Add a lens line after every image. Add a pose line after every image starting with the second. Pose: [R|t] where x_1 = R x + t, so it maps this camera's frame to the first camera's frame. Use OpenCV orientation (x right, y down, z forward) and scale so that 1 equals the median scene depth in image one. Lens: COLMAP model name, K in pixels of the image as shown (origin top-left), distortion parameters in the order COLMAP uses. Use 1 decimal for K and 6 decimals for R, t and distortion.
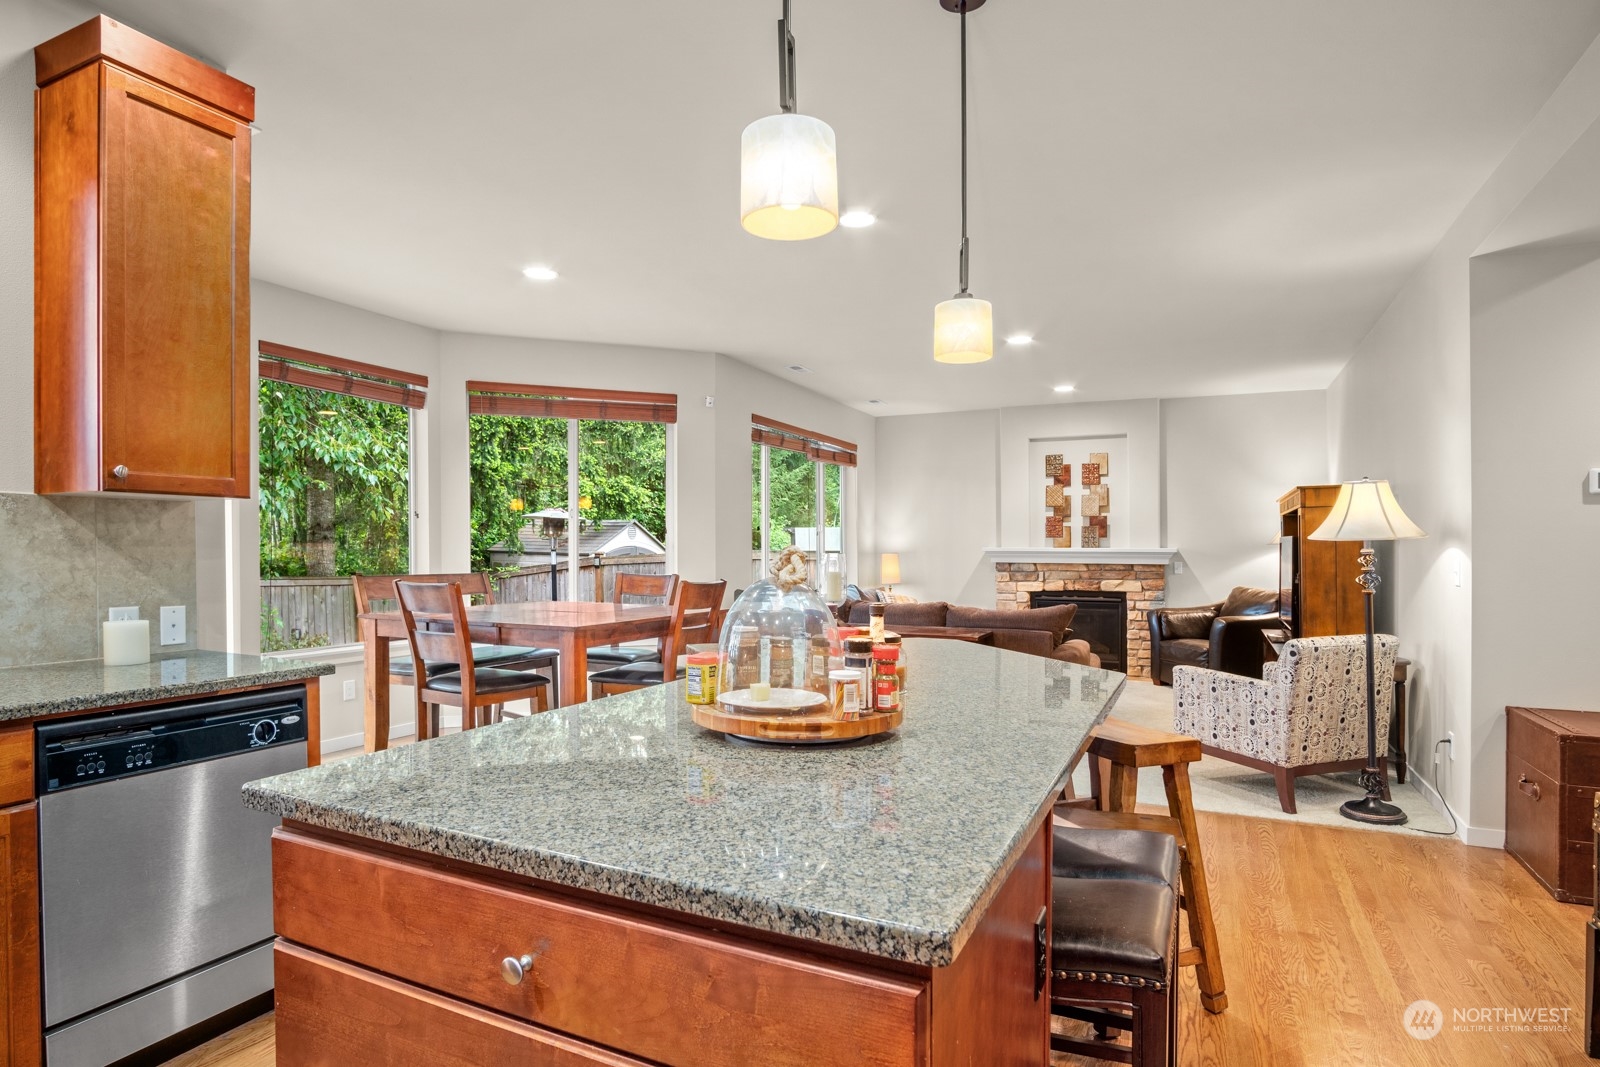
lens RADIAL K [[861.8, 0, 789.7], [0, 861.8, 531.7], [0, 0, 1]] dist [-0.038812, 0.003077]
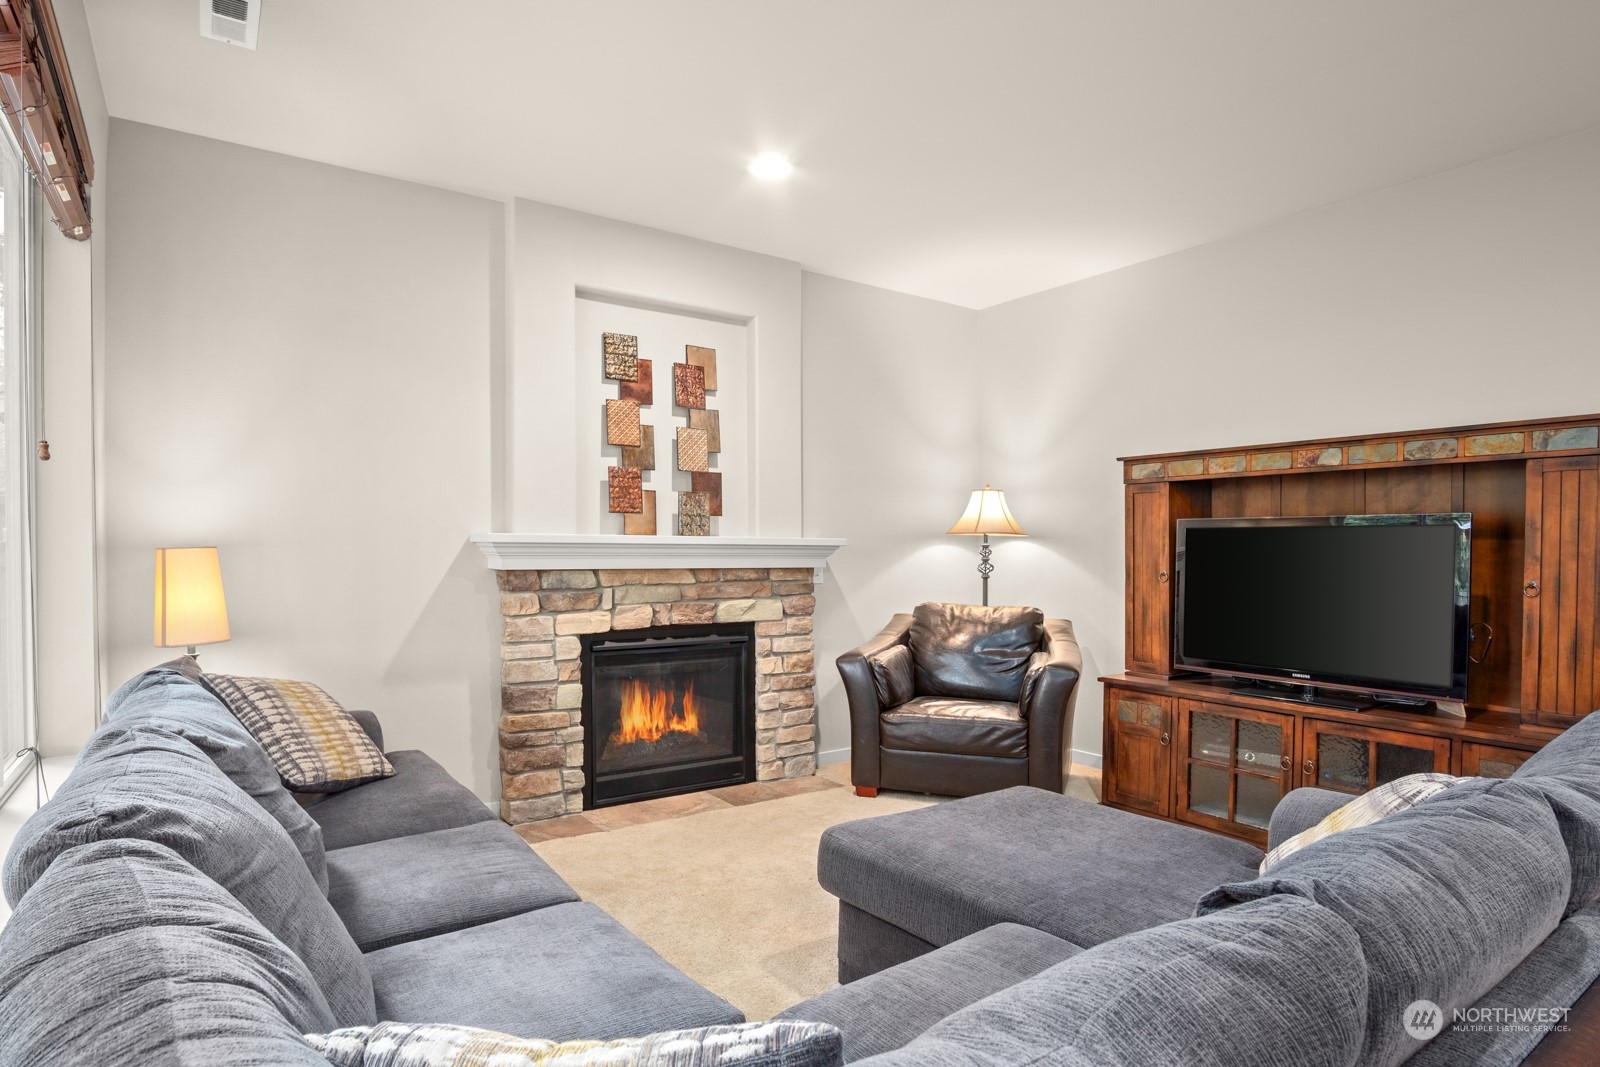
lens RADIAL K [[861.8, 0, 797.5], [0, 861.8, 550.3], [0, 0, 1]] dist [-0.038812, 0.003077]
pose [[0.499306, -0.002337, 0.866423, -0.045716], [-0.018690, 0.999735, 0.013468, 0.019083], [-0.866224, -0.022918, 0.499130, 0.699580]]
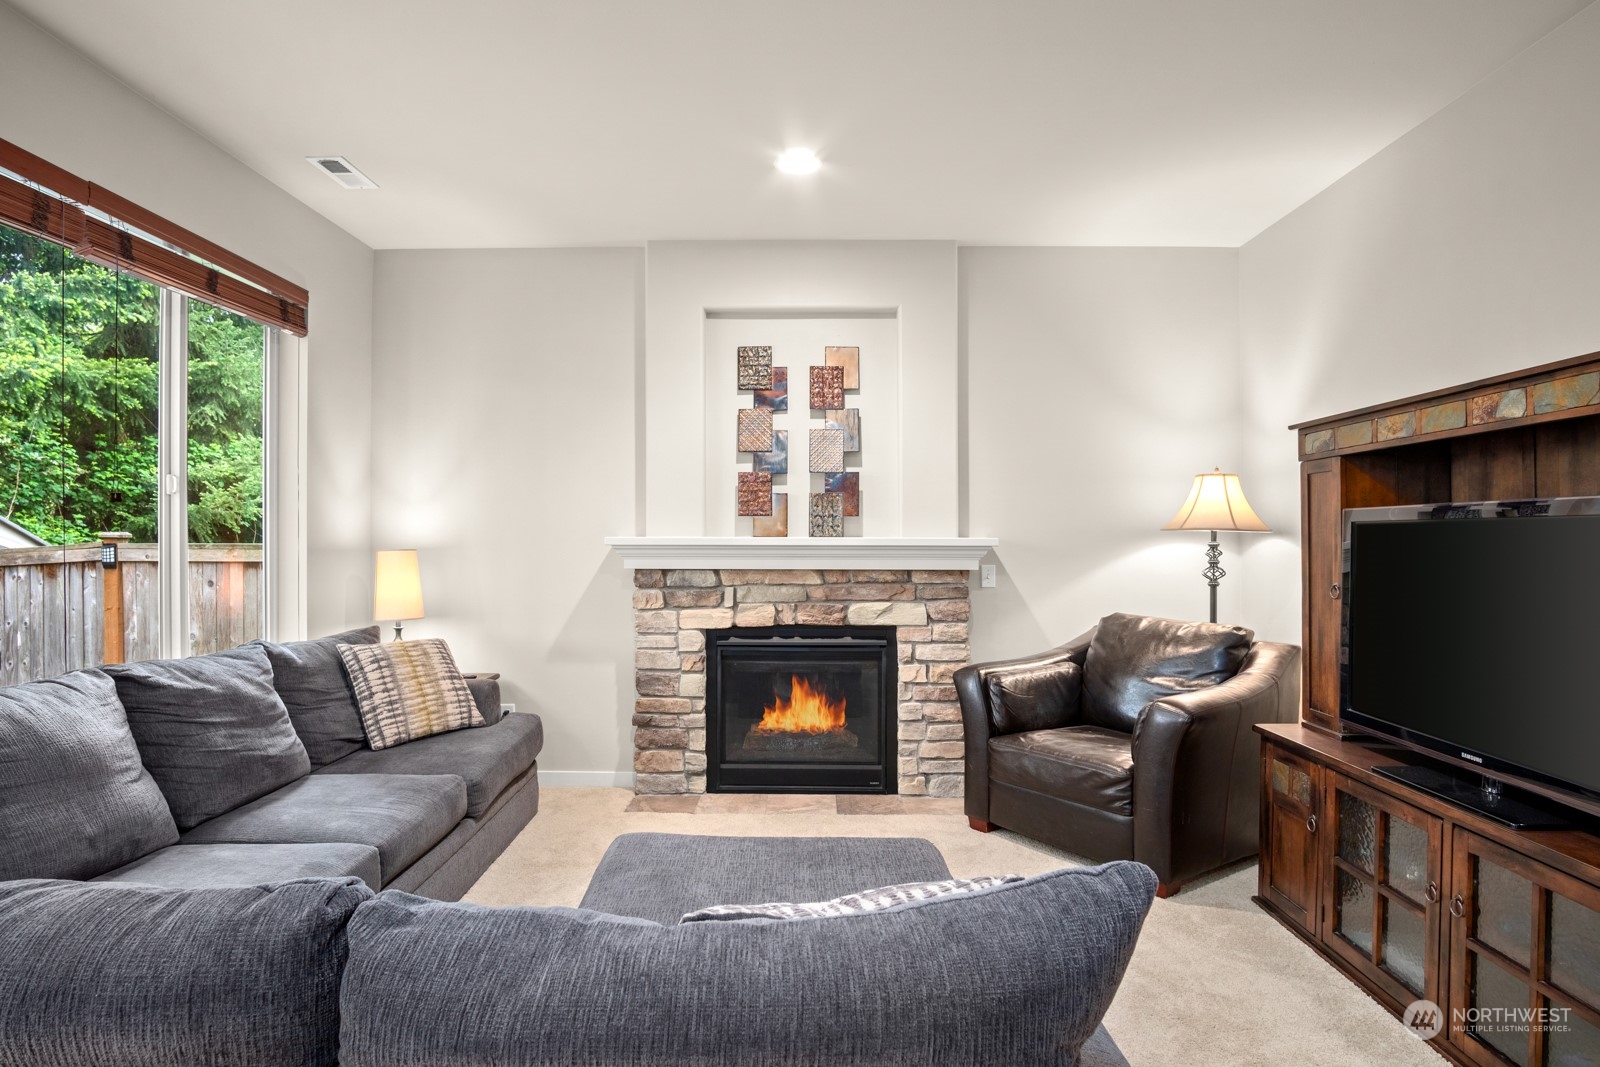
lens RADIAL K [[861.8, 0, 791.5], [0, 861.8, 532.2], [0, 0, 1]] dist [-0.038812, 0.003077]
pose [[0.909556, 0.002631, 0.415572, 0.127264], [-0.005998, 0.999959, 0.006797, 0.012713], [-0.415537, -0.008675, 0.909535, 0.558103]]
